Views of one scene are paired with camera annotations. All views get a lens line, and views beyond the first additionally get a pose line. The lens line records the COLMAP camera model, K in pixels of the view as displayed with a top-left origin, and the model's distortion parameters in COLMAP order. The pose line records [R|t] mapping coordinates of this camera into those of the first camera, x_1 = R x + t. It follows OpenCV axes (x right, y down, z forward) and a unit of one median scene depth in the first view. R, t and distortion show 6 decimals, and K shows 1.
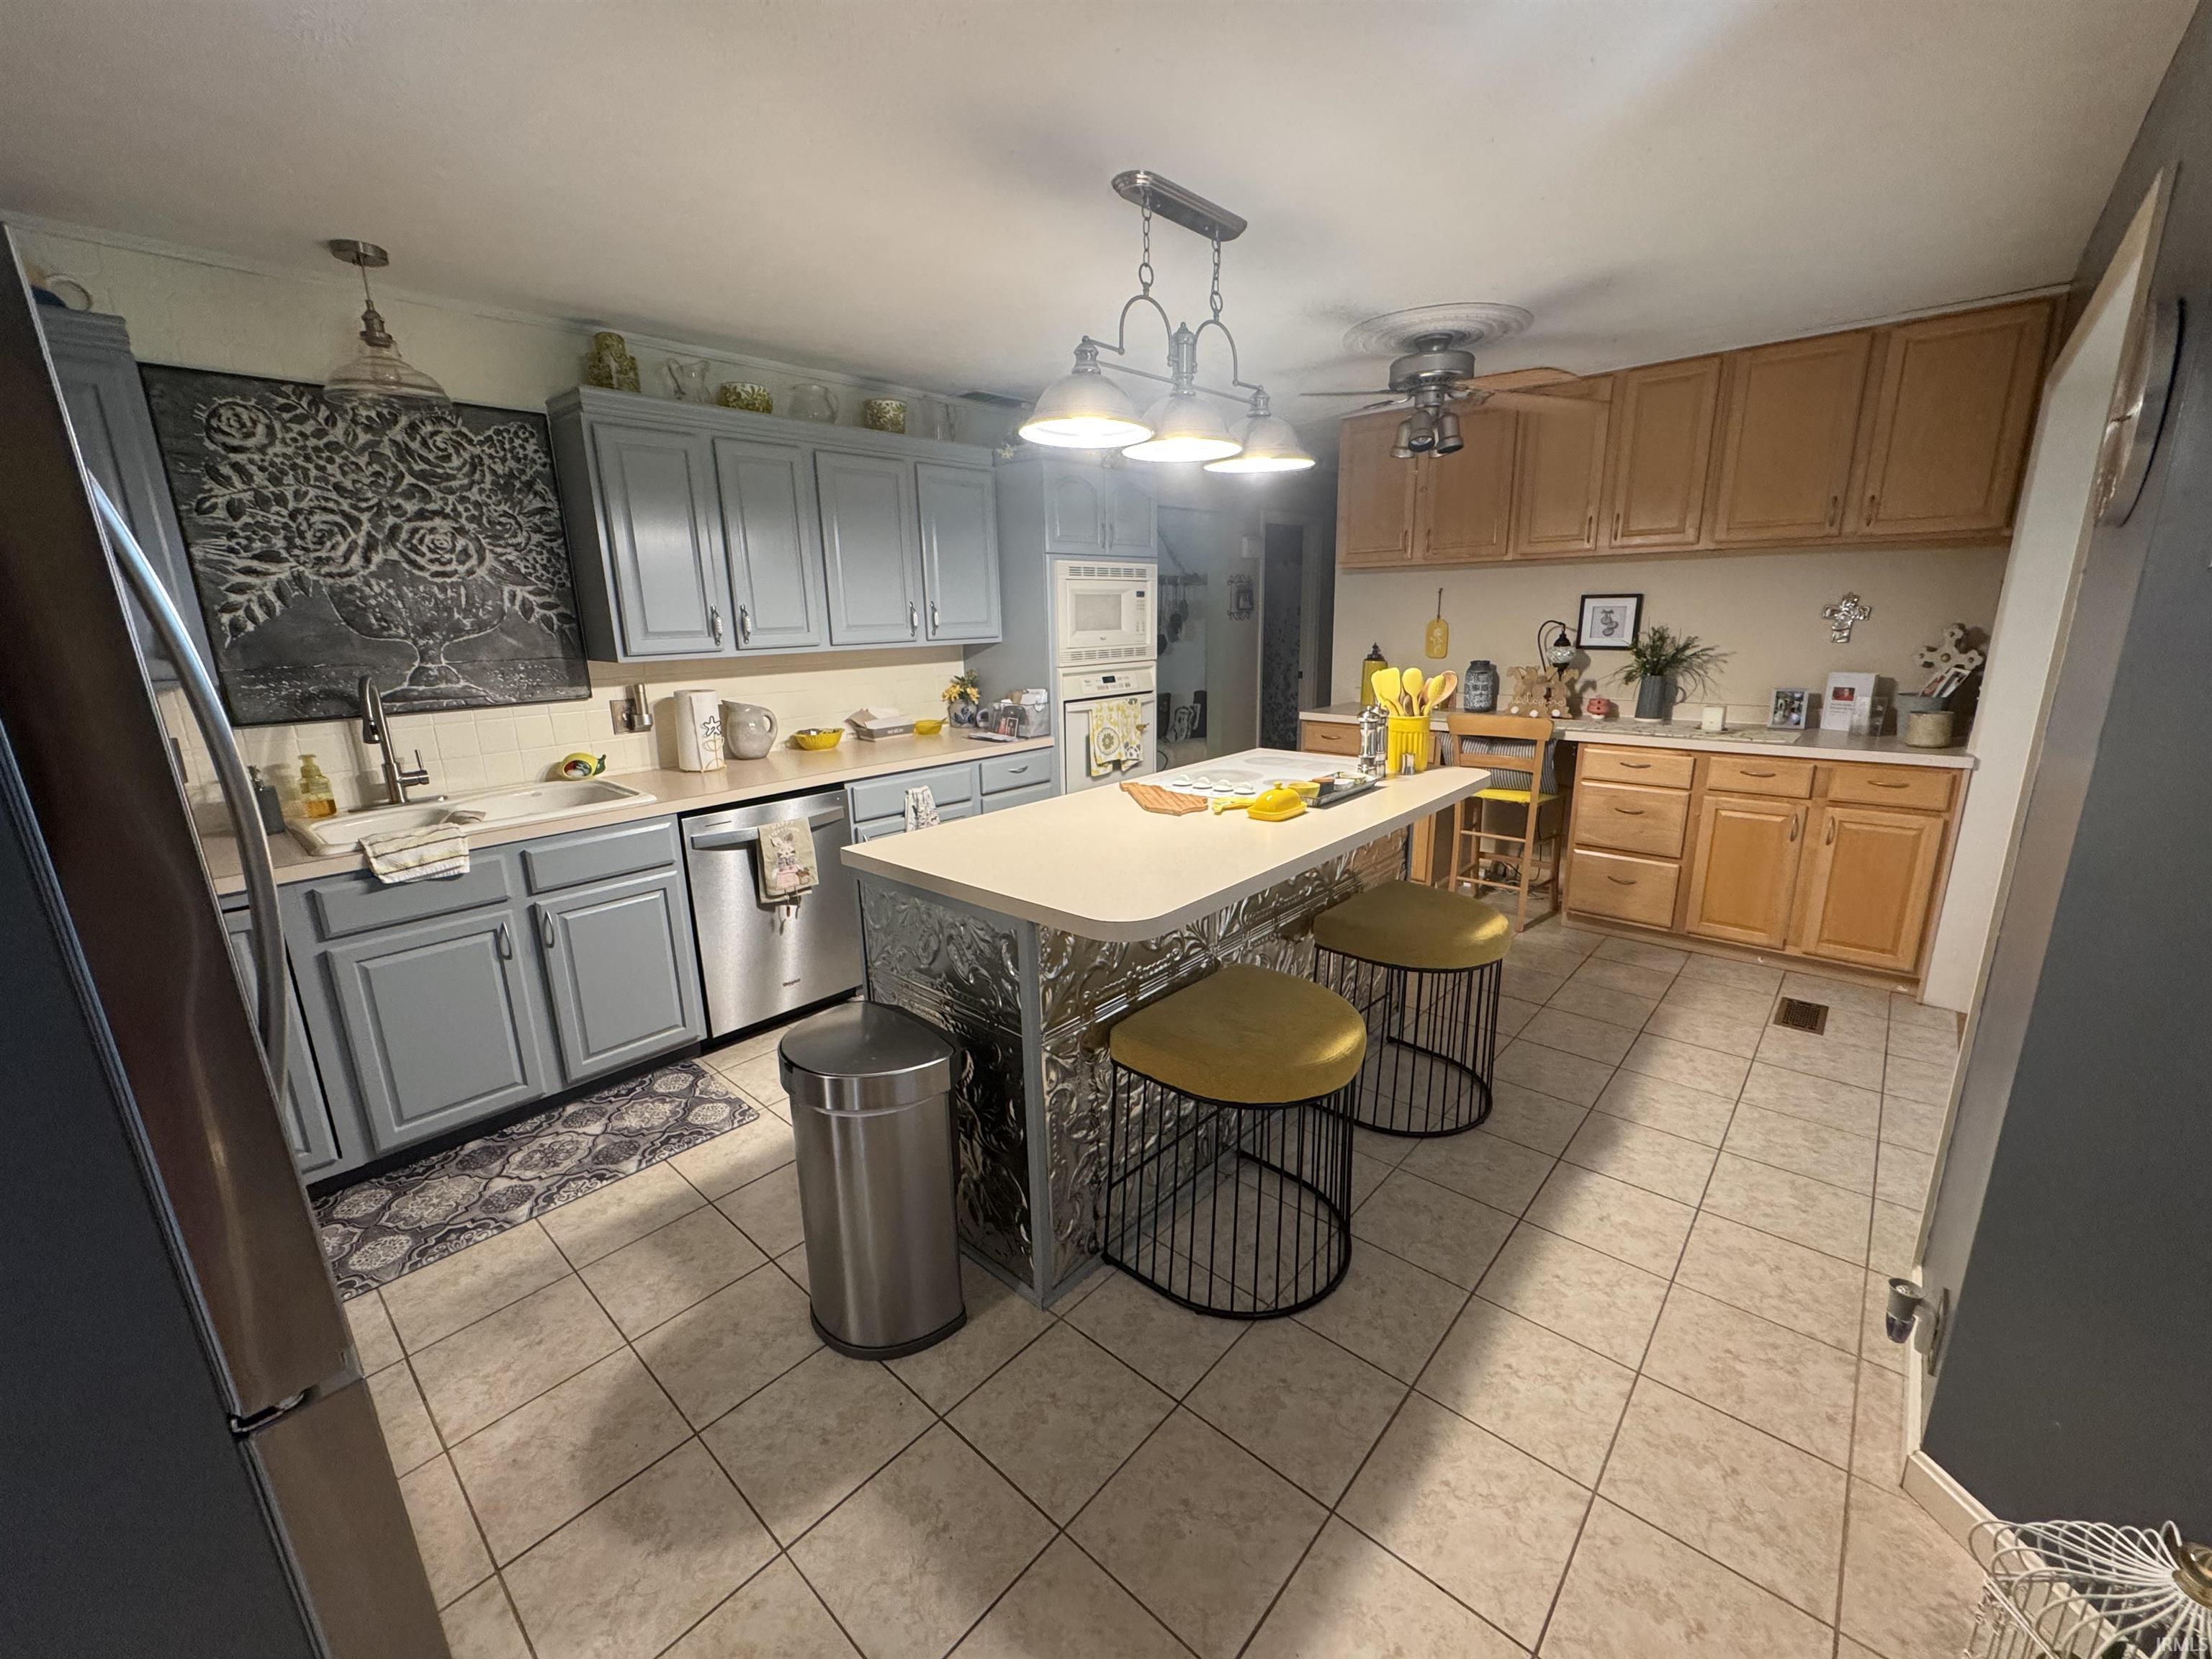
lens RADIAL K [[878.8, 0, 1106.0], [0, 878.8, 829.5], [0, 0, 1]] dist [0.000447, -0.000322]
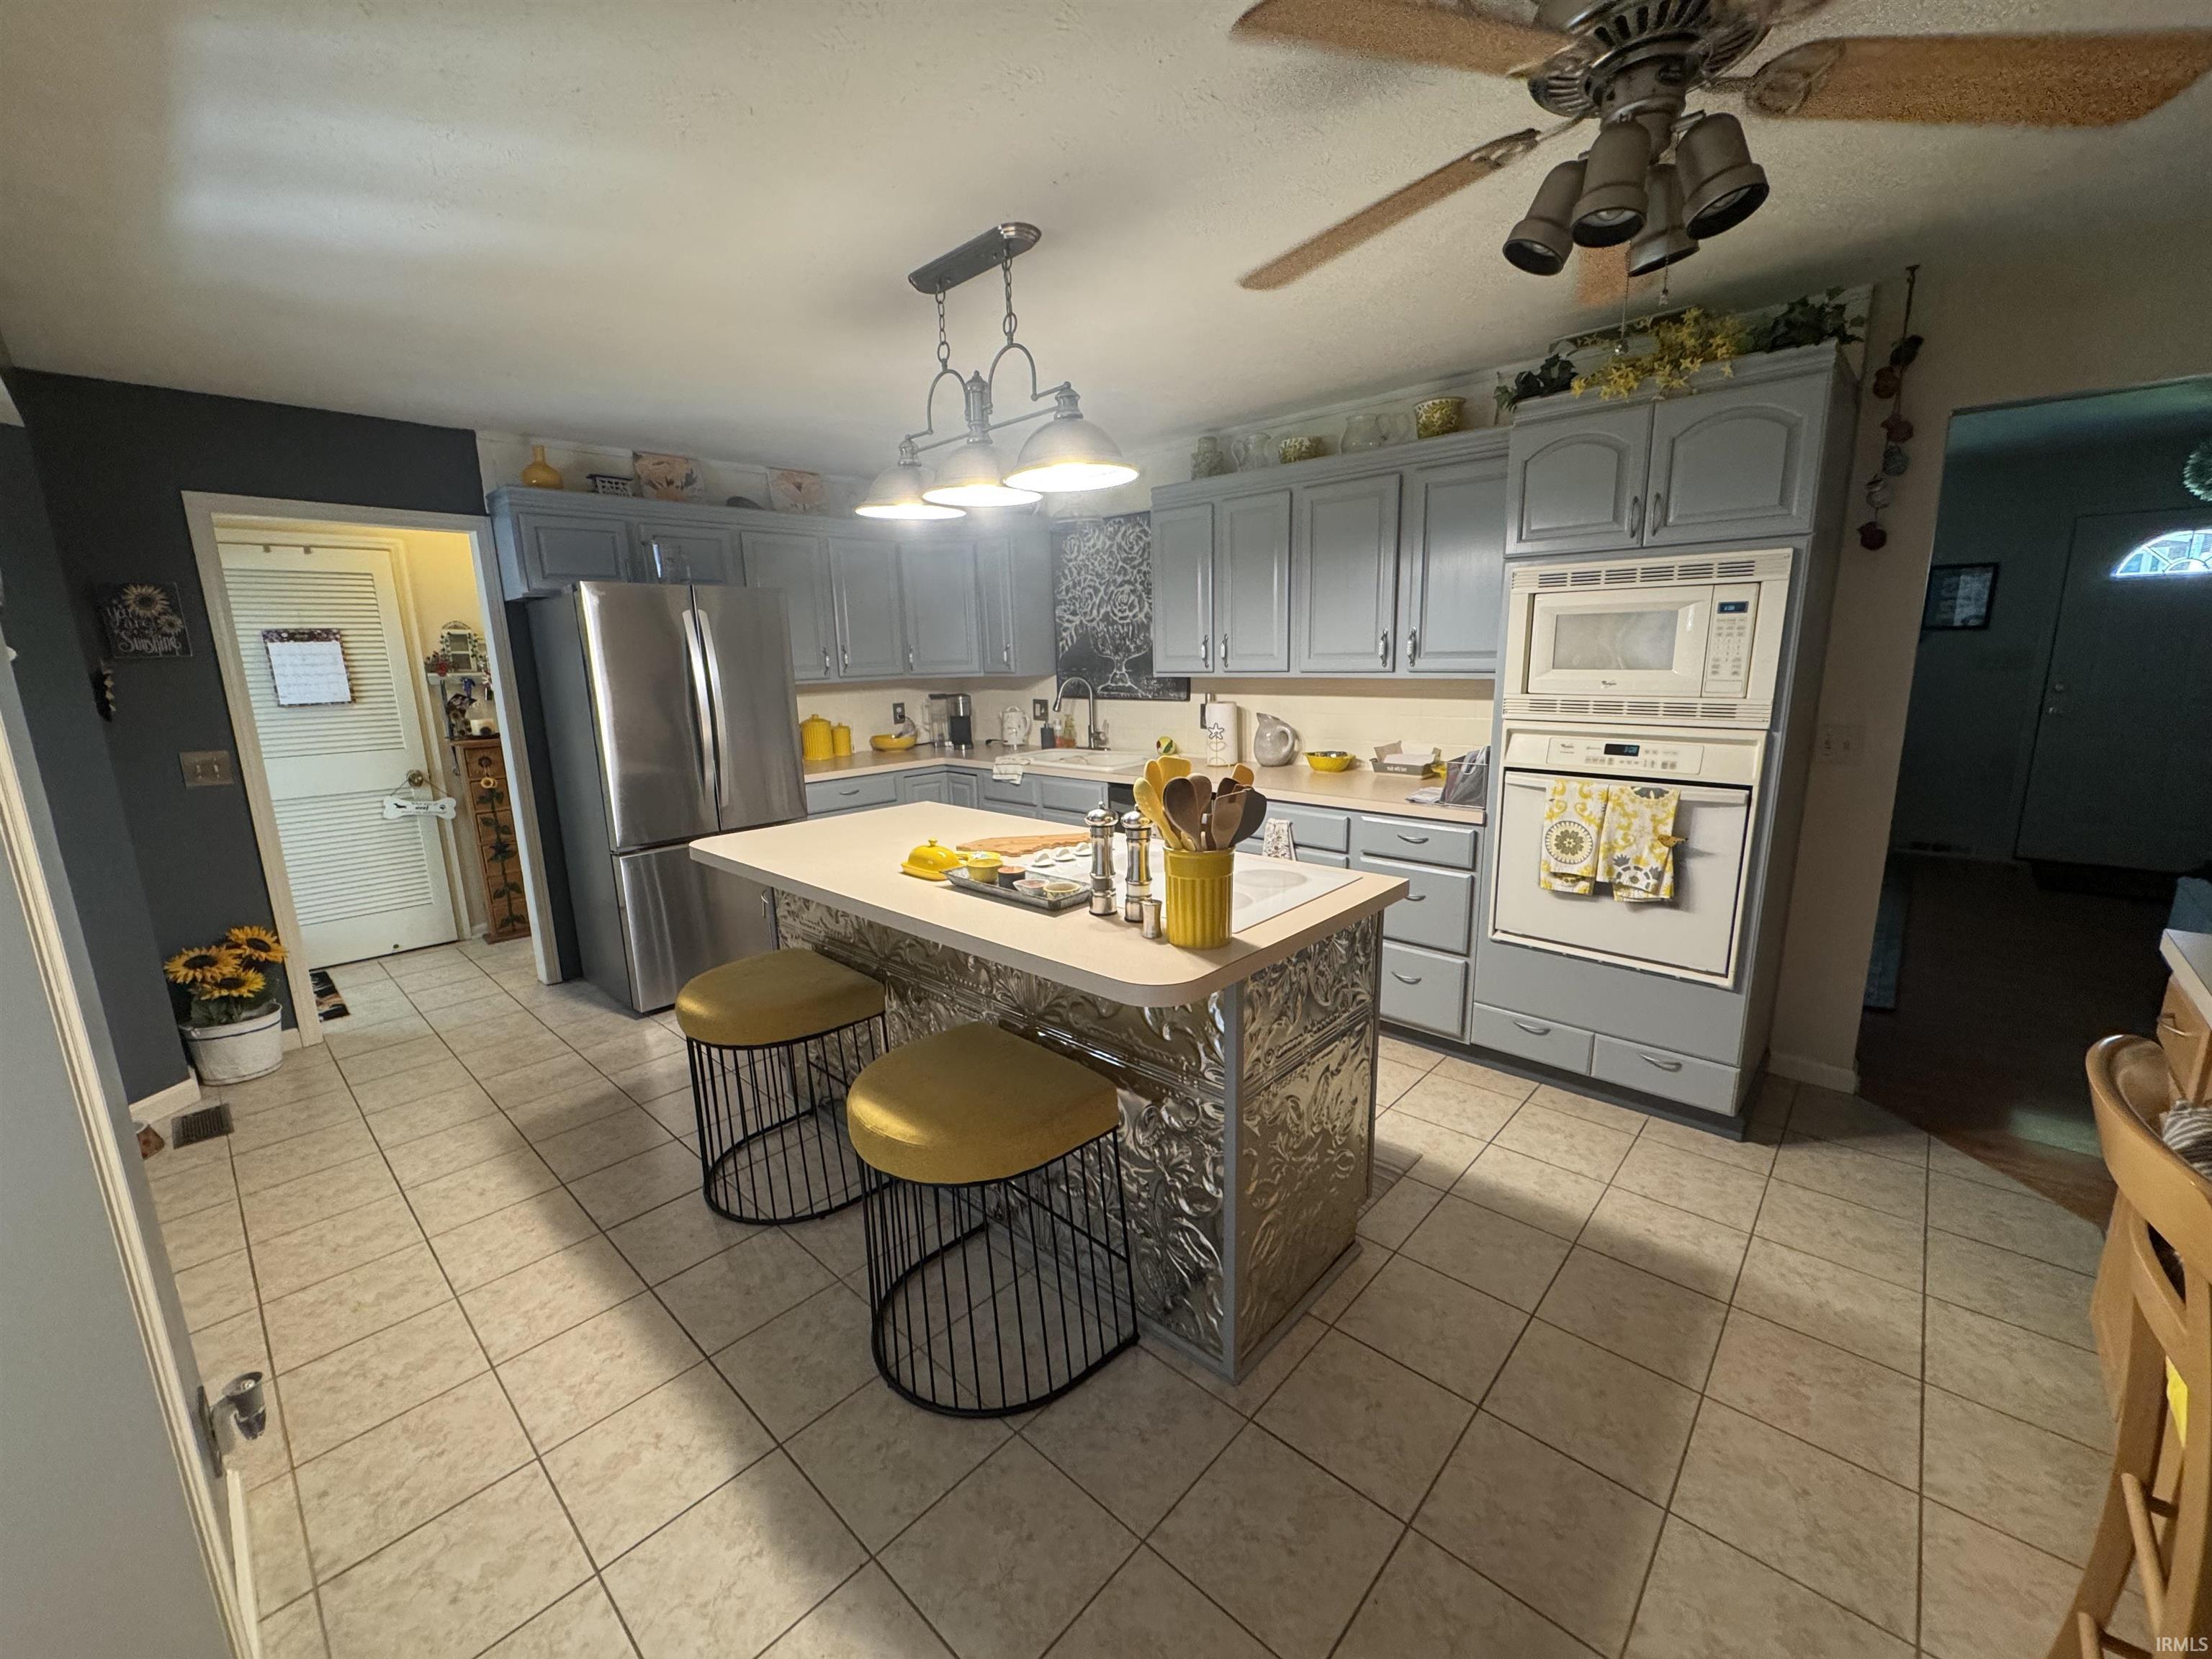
lens RADIAL K [[878.8, 0, 1106.0], [0, 878.8, 829.5], [0, 0, 1]] dist [0.000447, -0.000322]
pose [[-0.012241, 0.224669, -0.974358, 1.062173], [-0.219713, 0.950013, 0.221816, -0.300114], [0.975488, 0.216795, 0.037734, 1.095043]]
